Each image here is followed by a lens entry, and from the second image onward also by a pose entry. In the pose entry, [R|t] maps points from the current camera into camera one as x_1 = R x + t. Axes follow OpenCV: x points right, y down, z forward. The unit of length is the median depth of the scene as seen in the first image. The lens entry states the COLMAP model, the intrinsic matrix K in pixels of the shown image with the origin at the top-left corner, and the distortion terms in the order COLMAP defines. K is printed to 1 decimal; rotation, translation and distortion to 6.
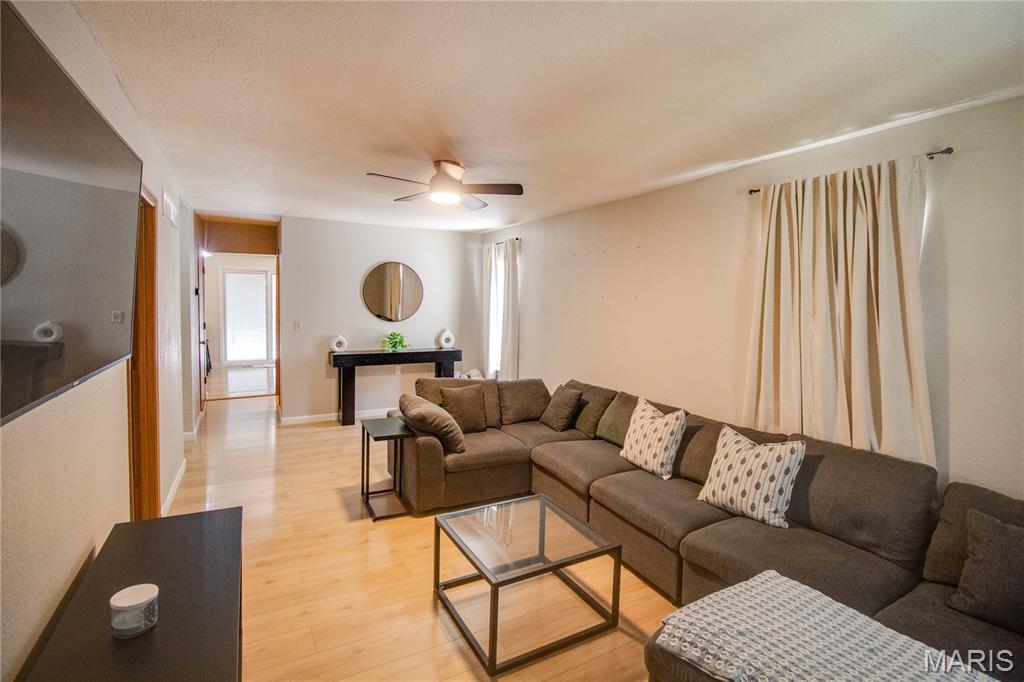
lens RADIAL K [[486.5, 0, 528.6], [0, 486.5, 318.4], [0, 0, 1]] dist [-0.014239, -0.000928]
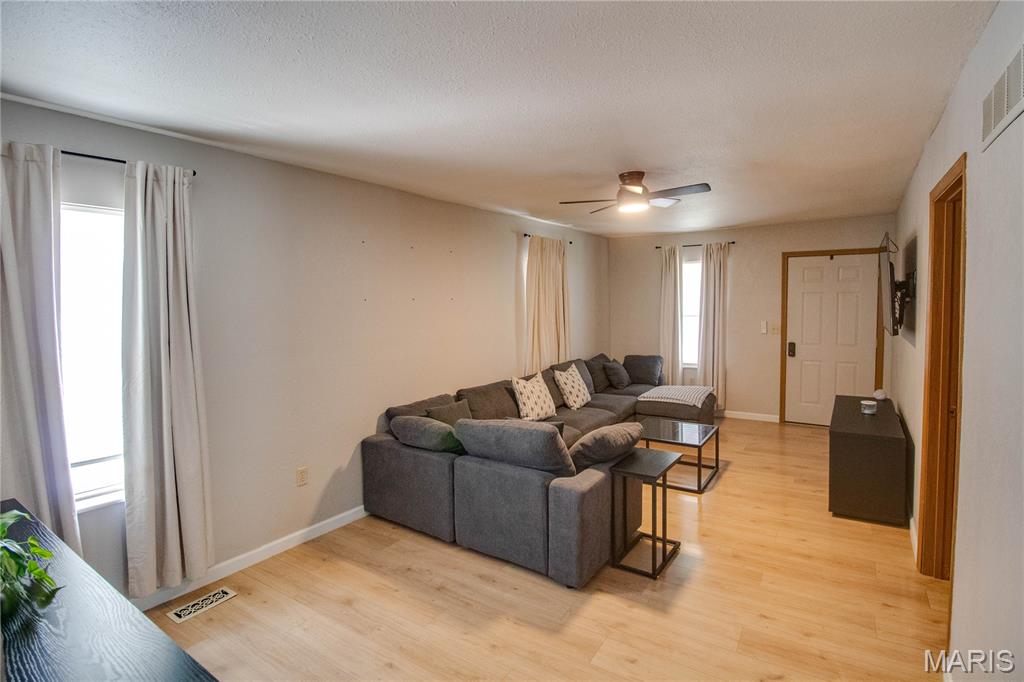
lens RADIAL K [[486.5, 0, 528.6], [0, 486.5, 318.4], [0, 0, 1]] dist [-0.014239, -0.000928]
pose [[-0.446421, -0.050707, 0.893385, -1.064281], [0.030459, 0.996953, 0.071806, -0.099788], [-0.894305, 0.059267, -0.443516, 1.756551]]
